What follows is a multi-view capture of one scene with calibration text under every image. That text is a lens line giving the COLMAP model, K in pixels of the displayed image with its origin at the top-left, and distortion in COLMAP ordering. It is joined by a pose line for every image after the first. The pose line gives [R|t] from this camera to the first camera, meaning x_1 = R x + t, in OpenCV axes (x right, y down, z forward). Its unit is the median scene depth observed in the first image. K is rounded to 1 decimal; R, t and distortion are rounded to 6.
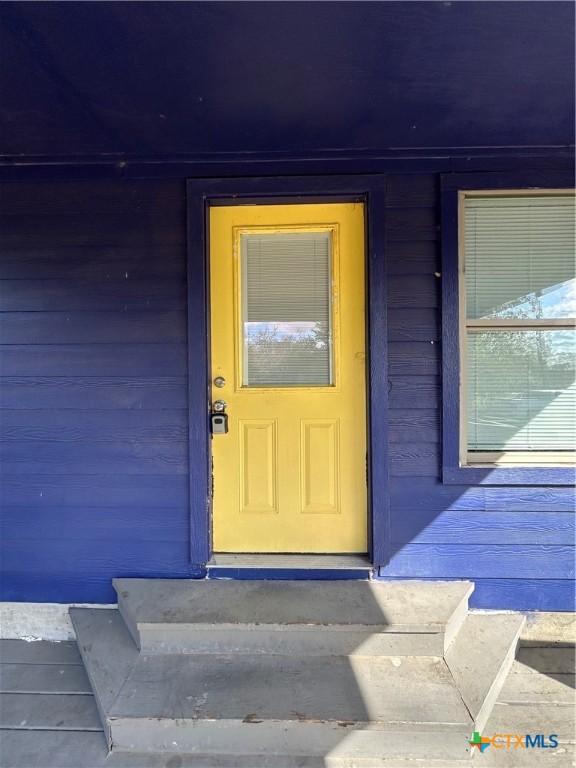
lens RADIAL K [[307.4, 0, 286.8], [0, 307.4, 383.9], [0, 0, 1]] dist [0.001722, 0.000306]
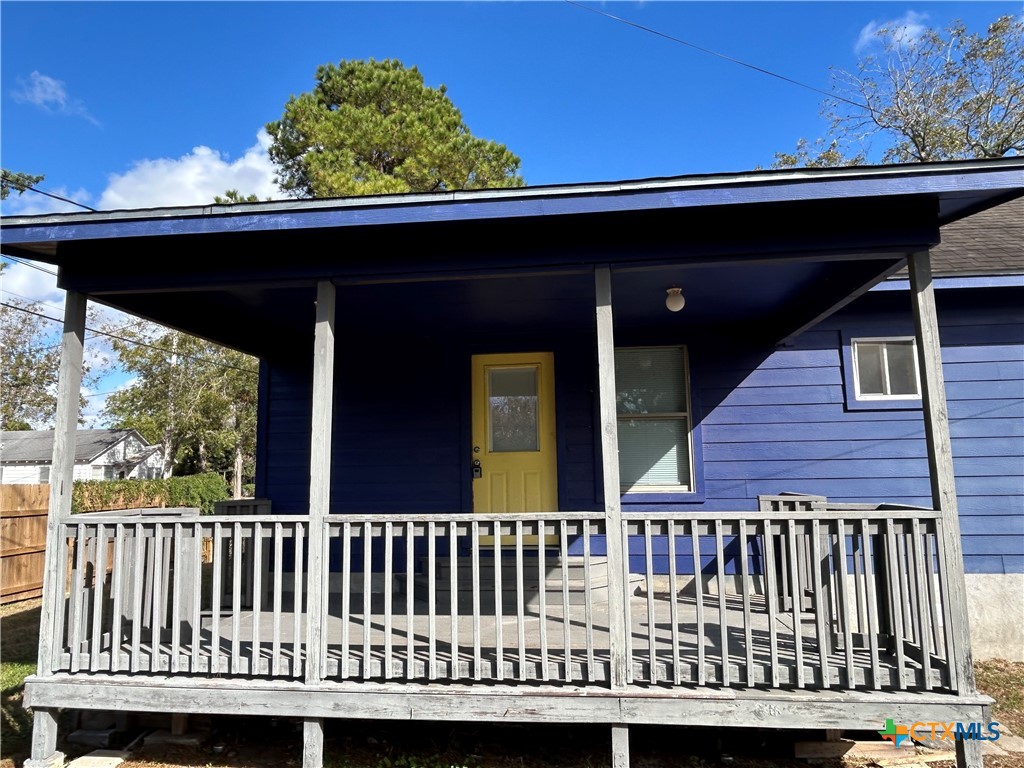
lens RADIAL K [[663.5, 0, 512.4], [0, 663.5, 386.5], [0, 0, 1]] dist [-0.033848, 0.012121]
pose [[0.995320, -0.019858, -0.094574, 0.370106], [0.008151, 0.992422, -0.122608, 0.107519], [0.096292, 0.121264, 0.987939, -2.920420]]
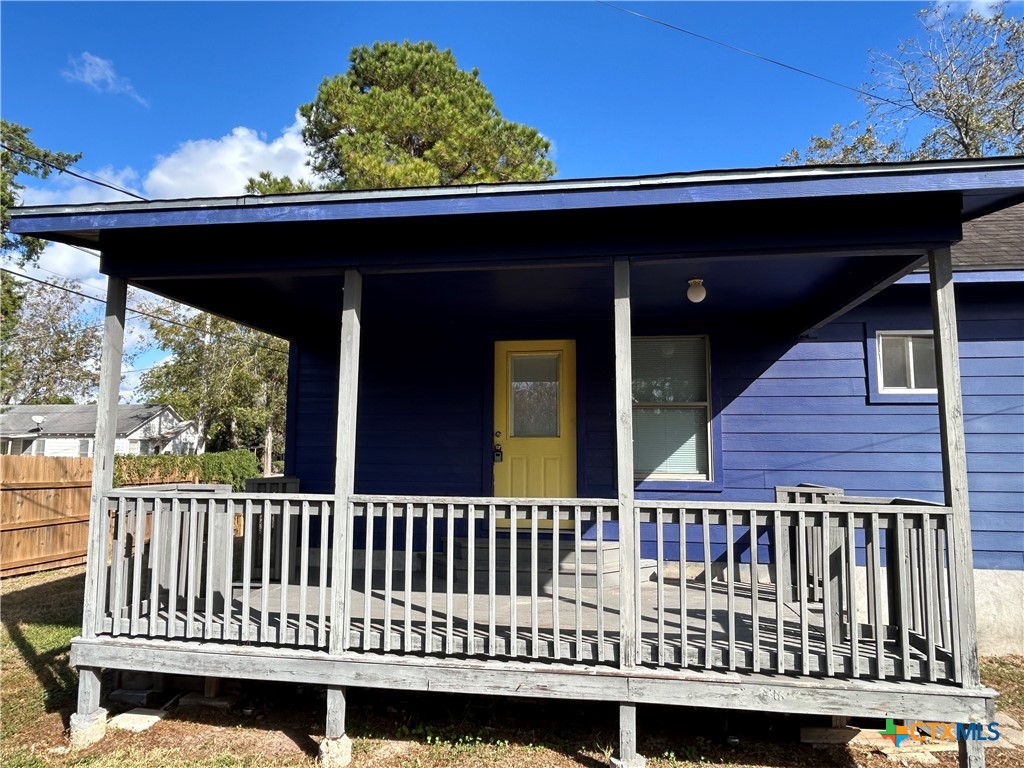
lens RADIAL K [[663.5, 0, 514.1], [0, 663.5, 386.6], [0, 0, 1]] dist [-0.033848, 0.012121]
pose [[0.991010, 0.002203, -0.133767, 0.414809], [-0.015274, 0.995190, -0.096769, 0.093517], [0.132910, 0.097942, 0.986277, -3.002024]]
